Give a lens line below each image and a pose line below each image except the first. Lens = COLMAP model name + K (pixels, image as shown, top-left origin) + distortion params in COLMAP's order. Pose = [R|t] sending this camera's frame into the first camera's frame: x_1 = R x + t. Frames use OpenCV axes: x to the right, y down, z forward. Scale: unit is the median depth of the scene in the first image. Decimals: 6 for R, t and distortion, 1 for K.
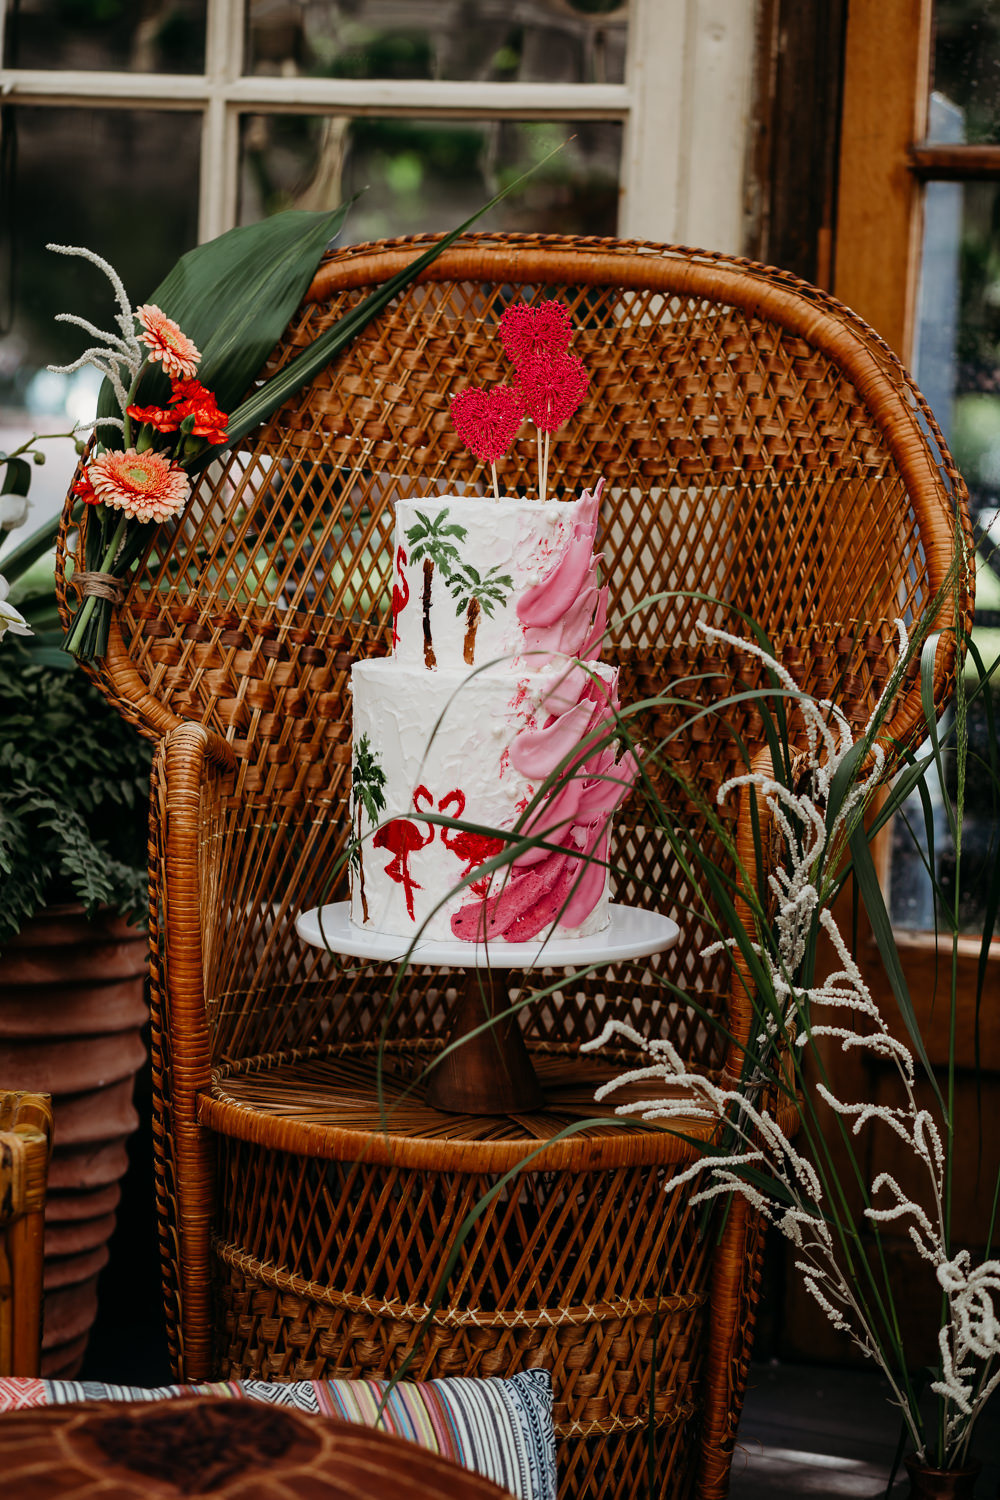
lens RADIAL K [[3671.5, 0, 500.0], [0, 3671.5, 750.0], [0, 0, 1]] dist [-0.049755, -0.664984]
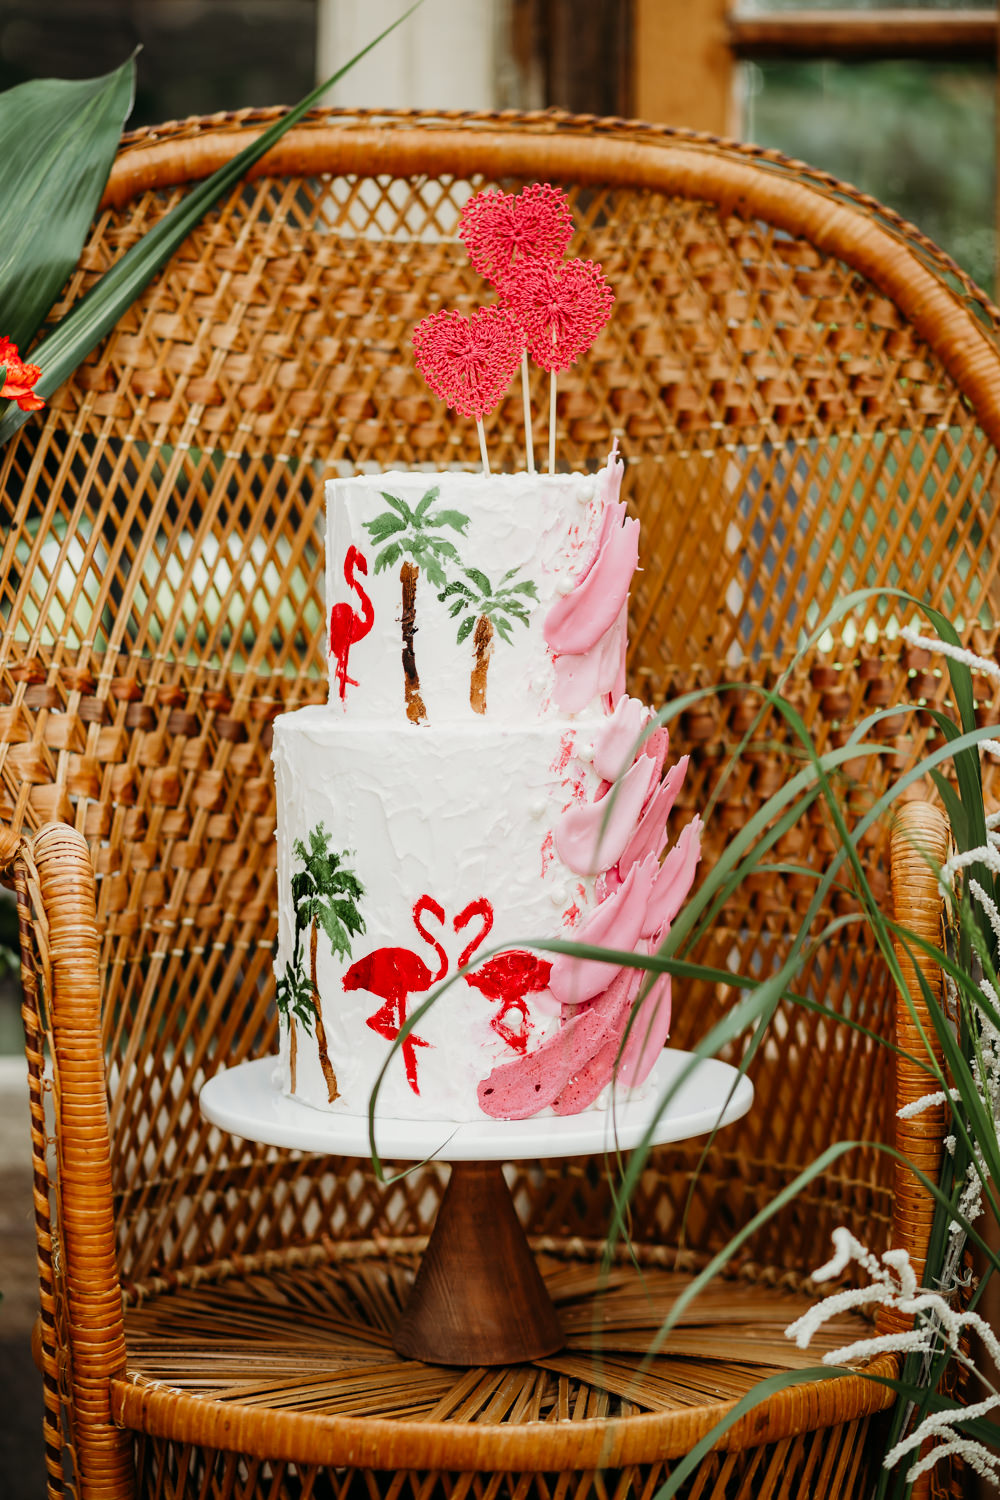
lens RADIAL K [[3739.7, 0, 500.0], [0, 3739.7, 750.0], [0, 0, 1]] dist [0.027638, -0.866042]
pose [[0.961779, -0.055922, 0.268054, -0.182023], [0.059525, 0.998213, -0.005326, -0.012031], [-0.267277, 0.021078, 0.963389, 0.312743]]
